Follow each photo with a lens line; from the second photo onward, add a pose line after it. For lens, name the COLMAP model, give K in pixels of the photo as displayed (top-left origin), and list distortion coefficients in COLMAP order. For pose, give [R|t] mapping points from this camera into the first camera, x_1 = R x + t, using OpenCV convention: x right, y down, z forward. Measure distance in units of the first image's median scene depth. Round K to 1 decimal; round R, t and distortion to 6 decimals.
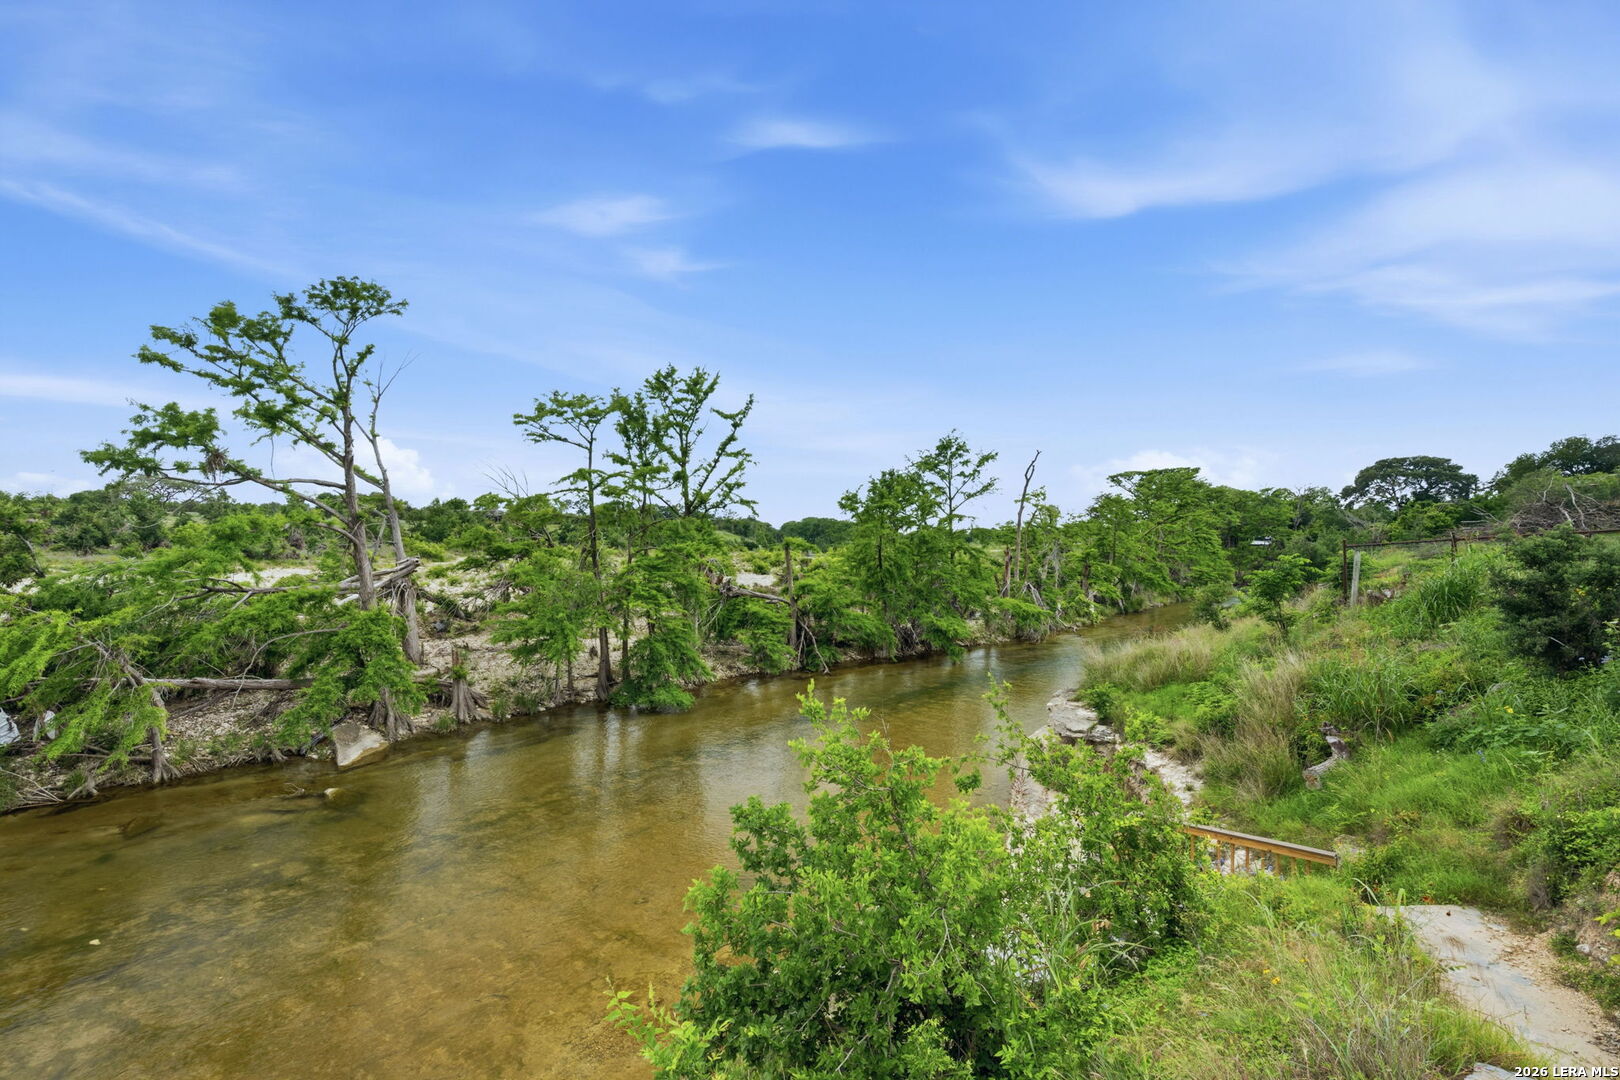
lens RADIAL K [[734.8, 0, 807.8], [0, 734.8, 540.8], [0, 0, 1]] dist [0.003265, 0.000721]
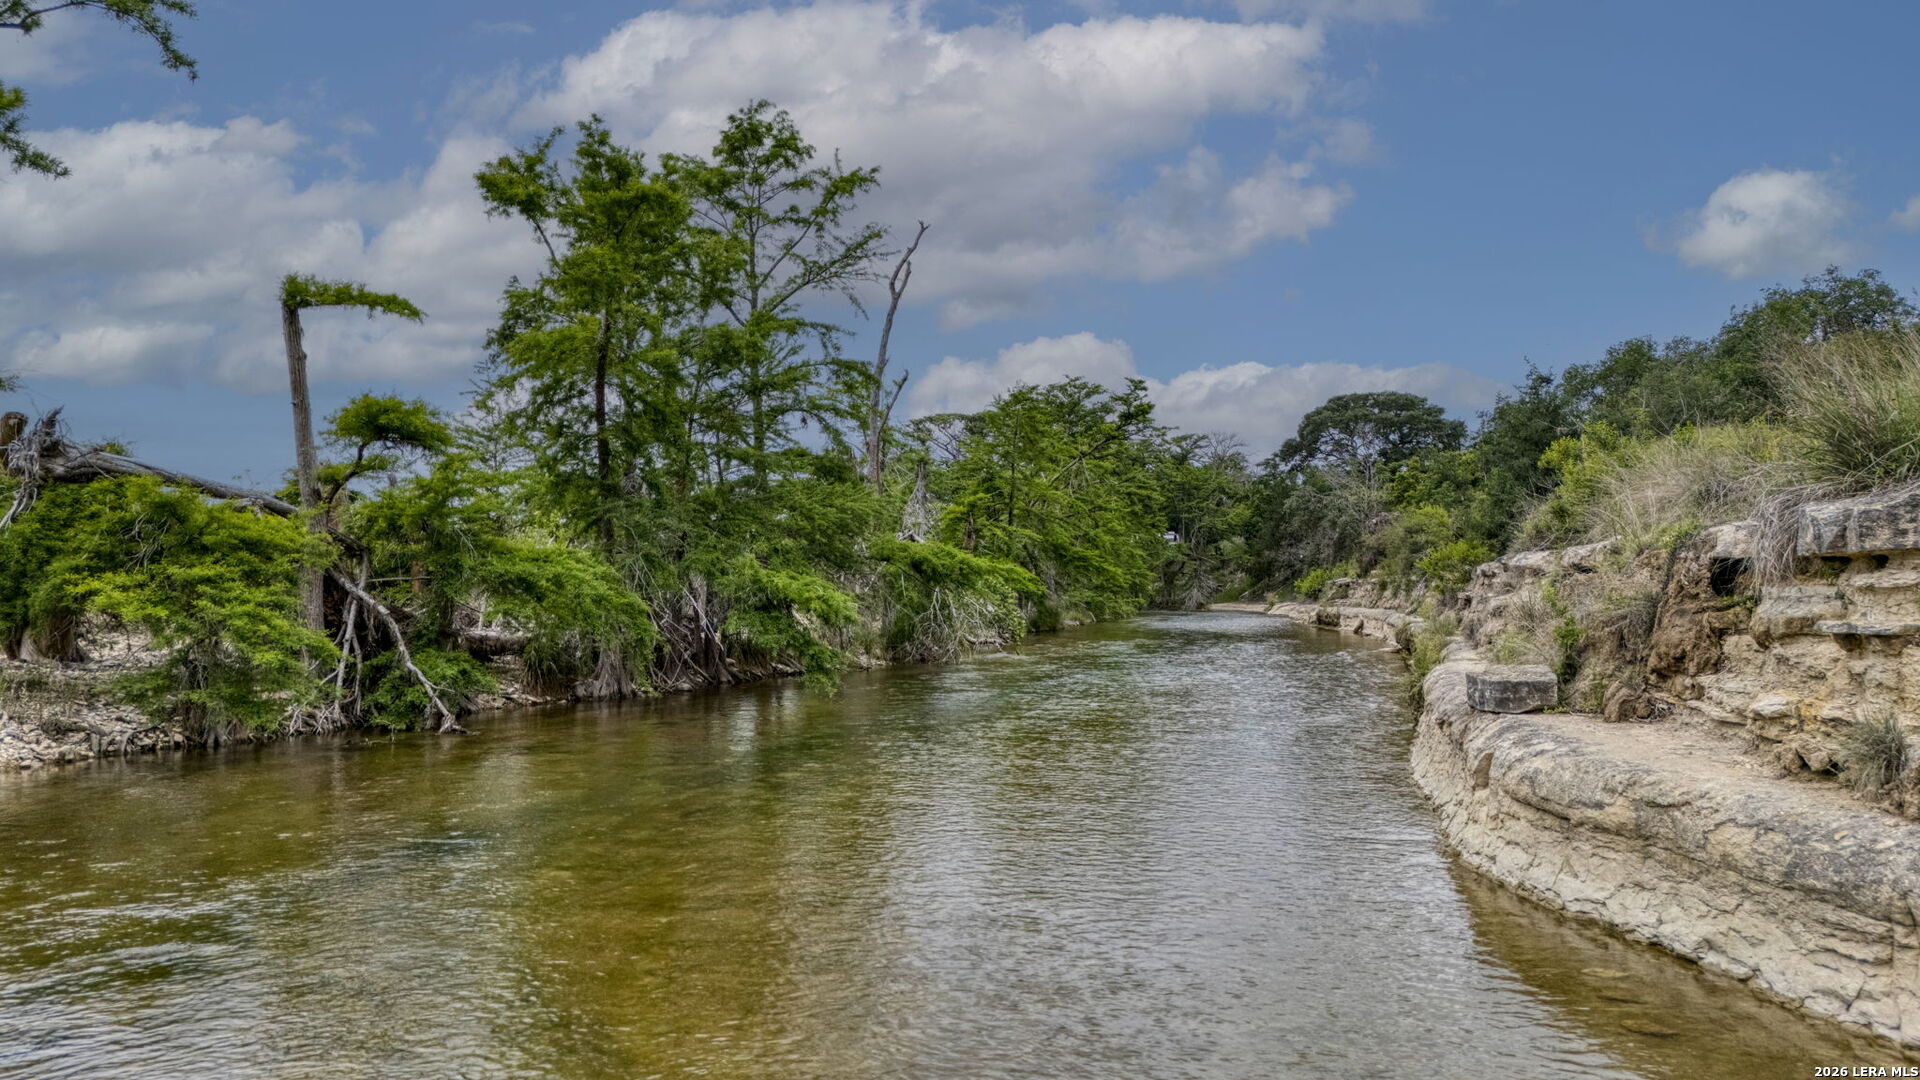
lens RADIAL K [[1400.2, 0, 957.6], [0, 1400.2, 542.5], [0, 0, 1]] dist [0.072370, -0.070236]
pose [[0.897079, -0.001919, 0.441867, -0.033324], [0.012849, 0.999681, -0.021743, 0.094580], [-0.441684, 0.025183, 0.896817, 0.314435]]
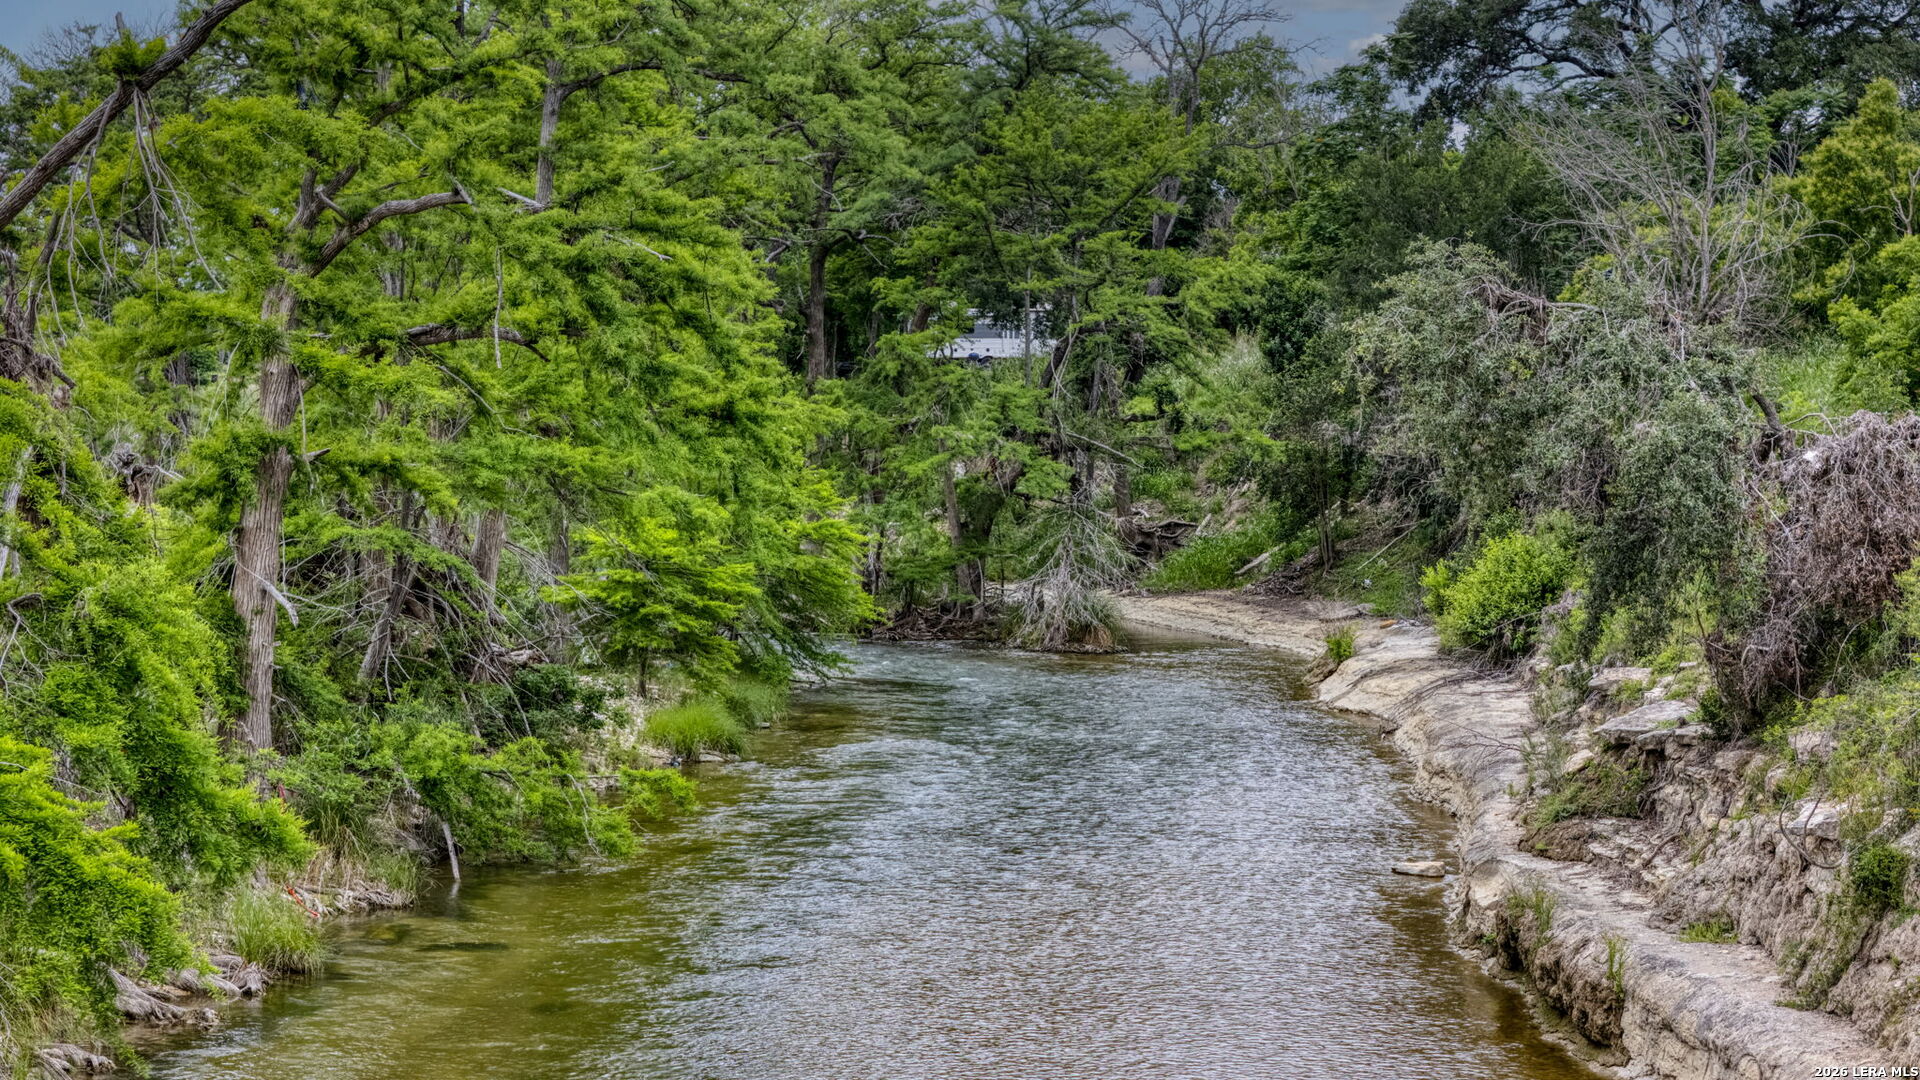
lens RADIAL K [[3792.7, 0, 960.5], [0, 3792.7, 539.4], [0, 0, 1]] dist [-0.176696, 0.000000]
pose [[0.846100, -0.034637, 0.531898, 0.562562], [0.009186, 0.998686, 0.050422, 0.013395], [-0.532945, -0.037776, 0.845306, 1.008350]]
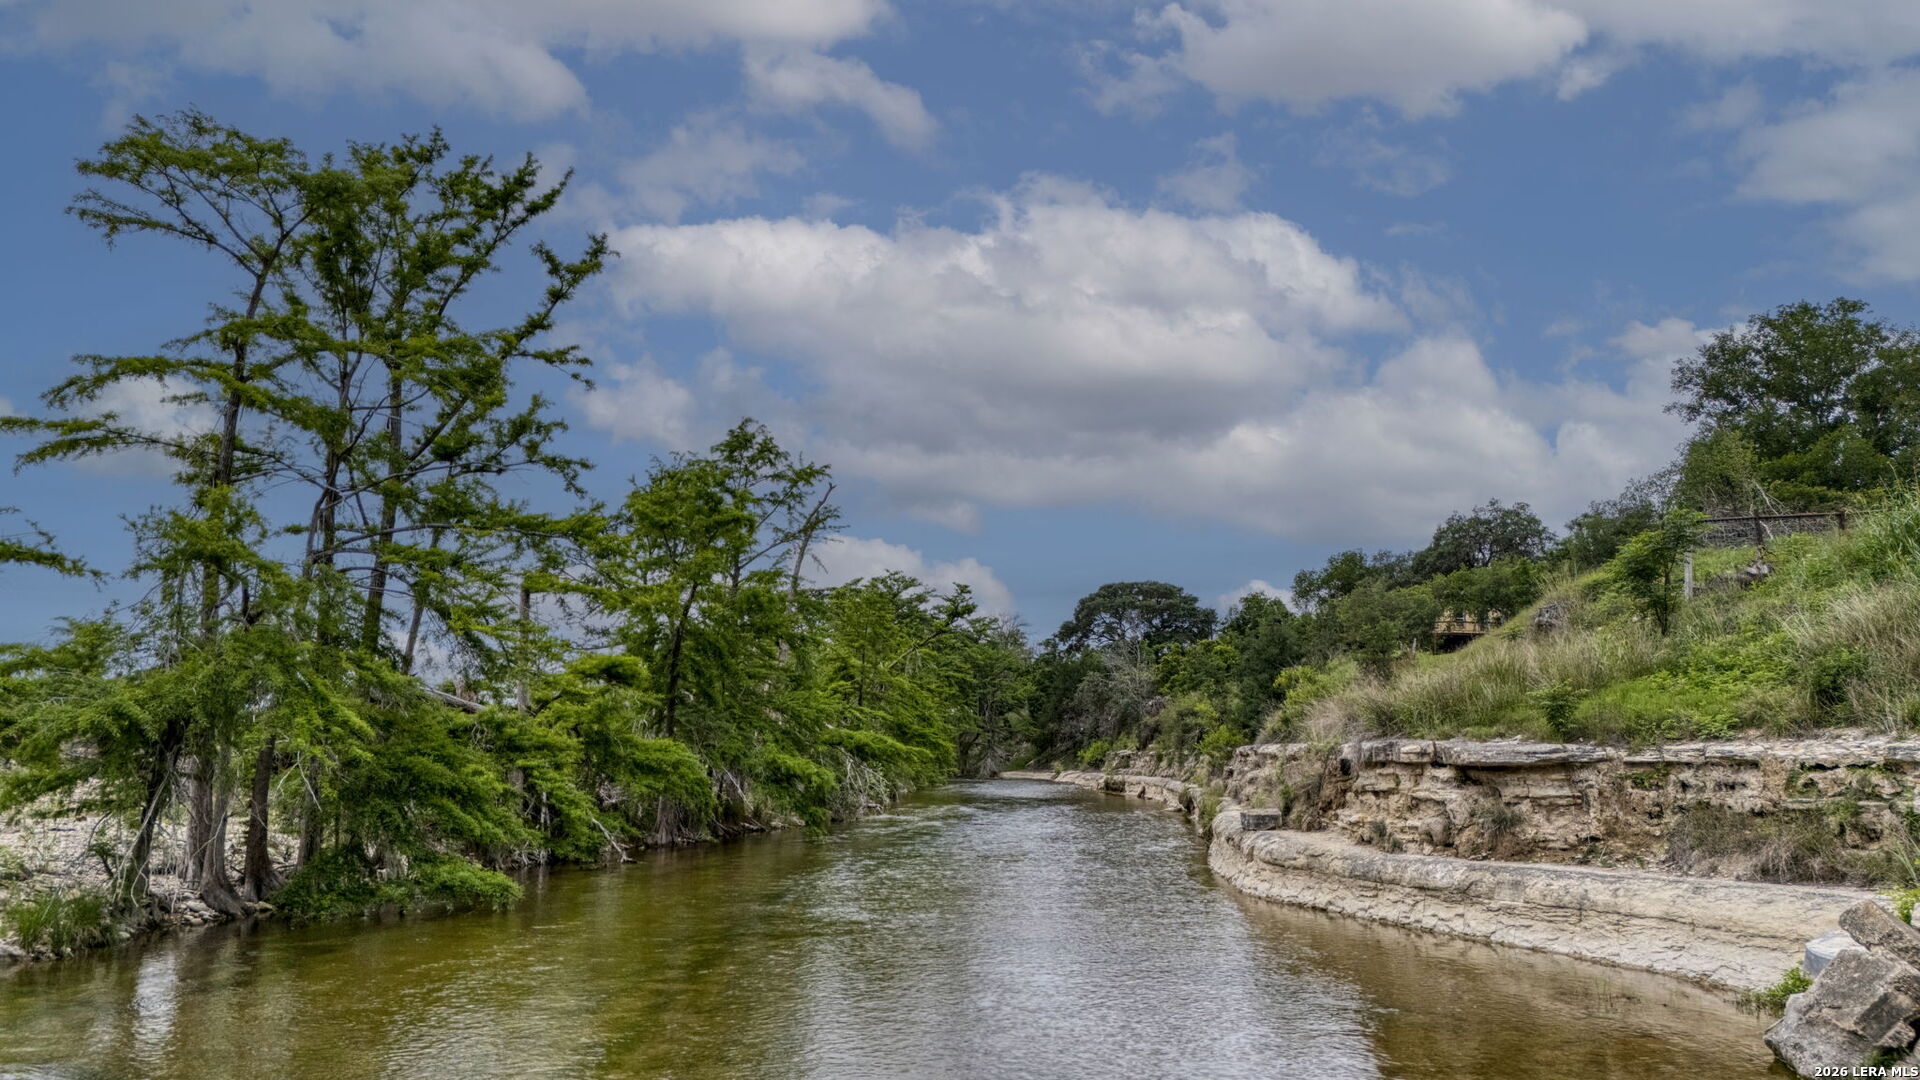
lens RADIAL K [[1400.2, 0, 950.7], [0, 1400.2, 534.0], [0, 0, 1]] dist [0.072370, -0.070236]
pose [[0.814781, 0.073086, 0.575143, -0.267453], [0.012095, 0.989664, -0.142895, 0.083355], [-0.579642, 0.123384, 0.805476, 0.101459]]
